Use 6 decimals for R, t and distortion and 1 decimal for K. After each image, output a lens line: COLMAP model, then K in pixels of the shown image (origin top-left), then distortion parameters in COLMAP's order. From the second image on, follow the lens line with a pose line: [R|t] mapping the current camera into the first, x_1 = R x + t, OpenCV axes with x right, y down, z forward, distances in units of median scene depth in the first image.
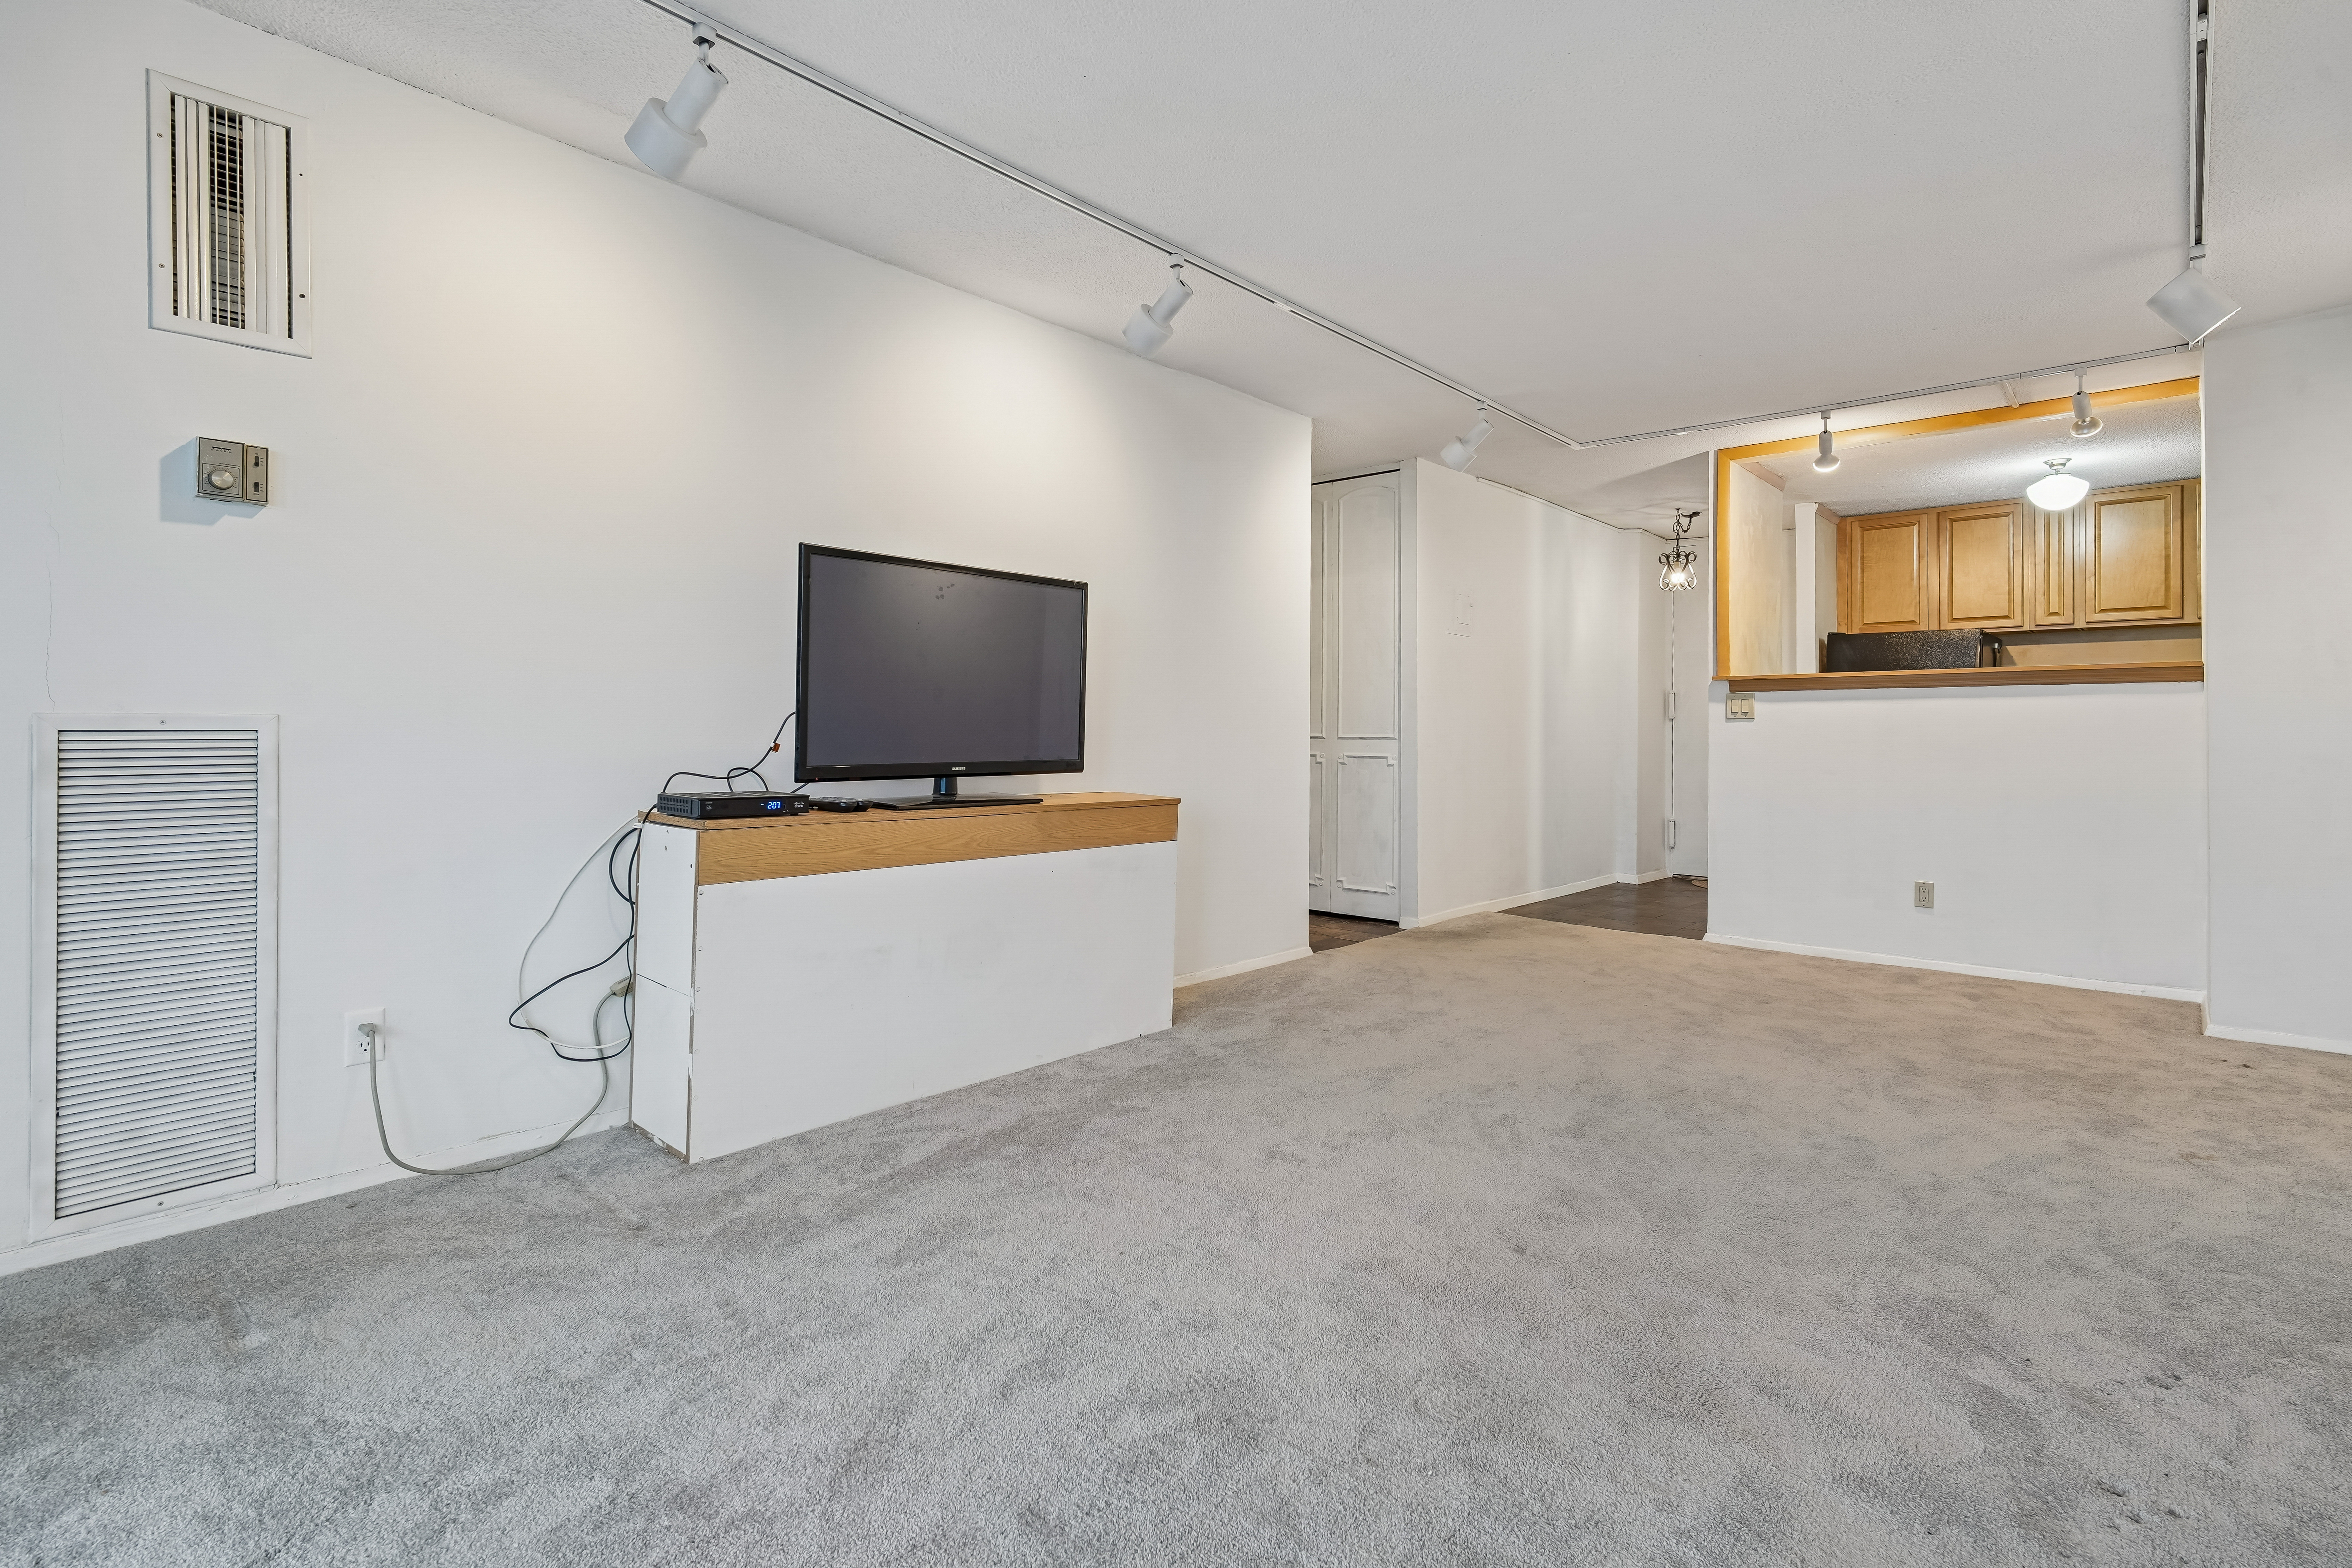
lens RADIAL K [[1087.6, 0, 1157.9], [0, 1087.6, 737.5], [0, 0, 1]] dist [-0.022601, 0.003229]
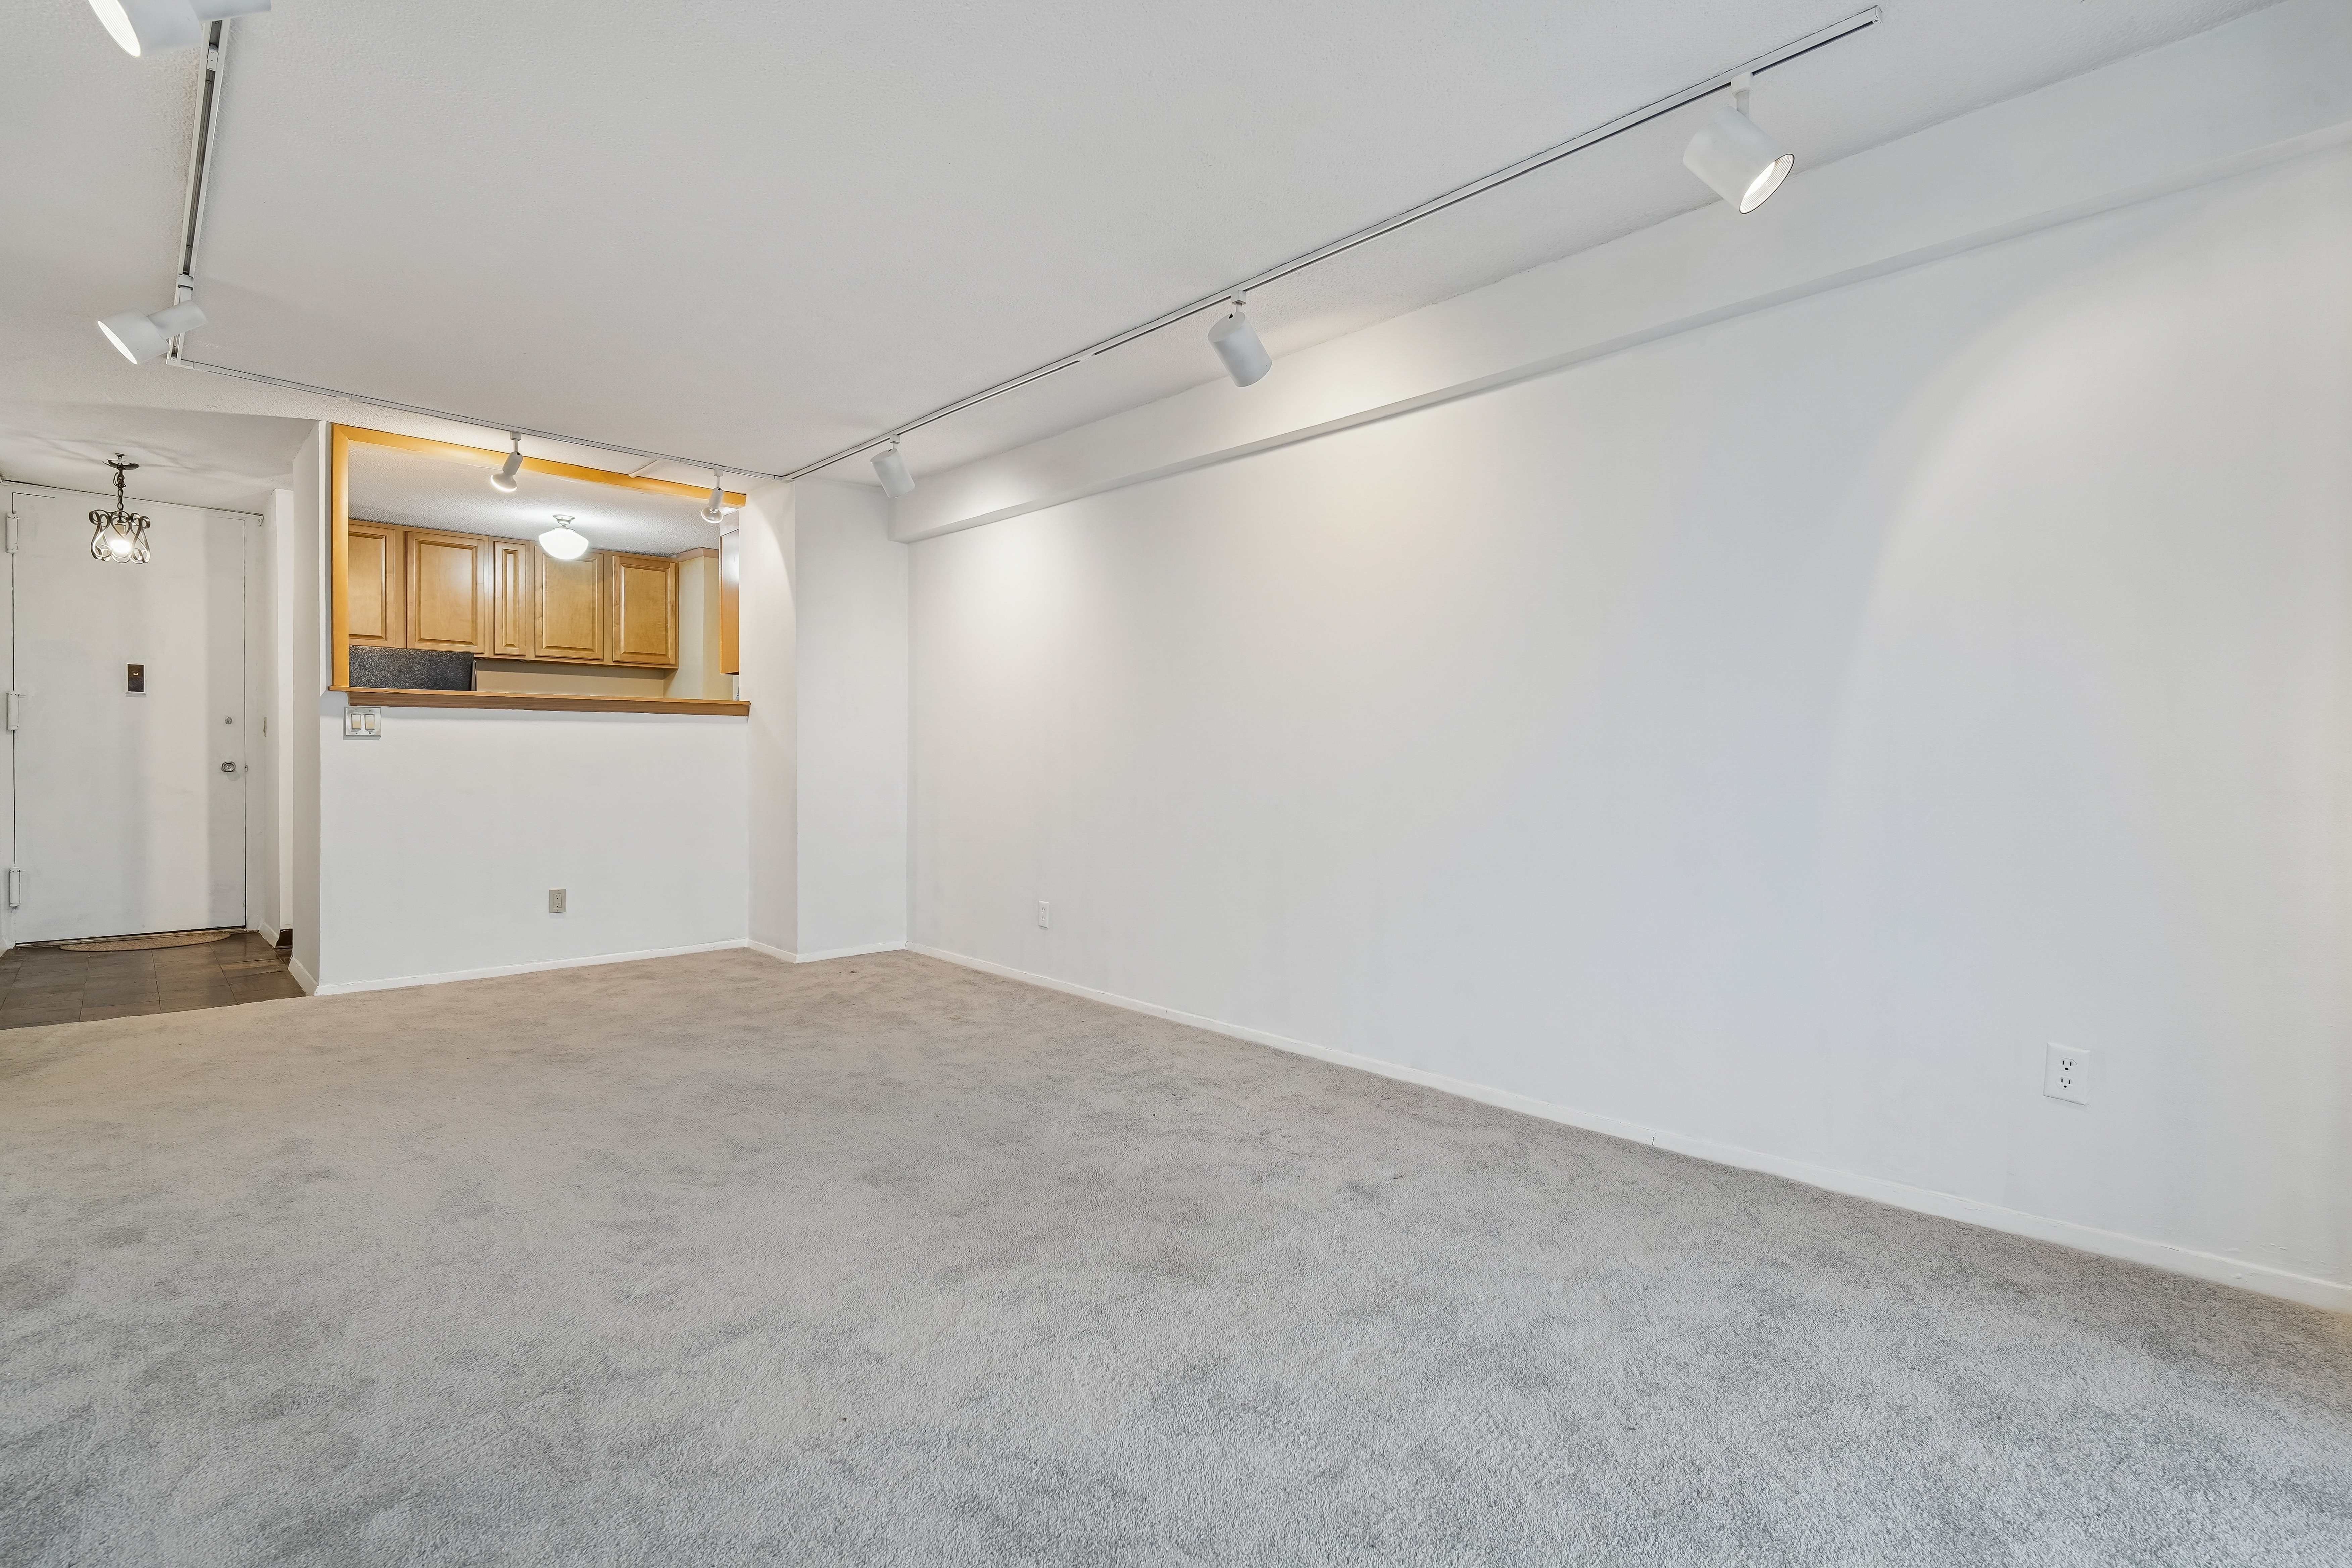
lens RADIAL K [[1087.6, 0, 1184.7], [0, 1087.6, 781.2], [0, 0, 1]] dist [-0.022601, 0.003229]
pose [[0.047726, -0.026917, 0.998498, -0.305106], [-0.001009, 0.999635, 0.026996, -0.004622], [-0.998860, -0.002296, 0.047681, 0.276193]]
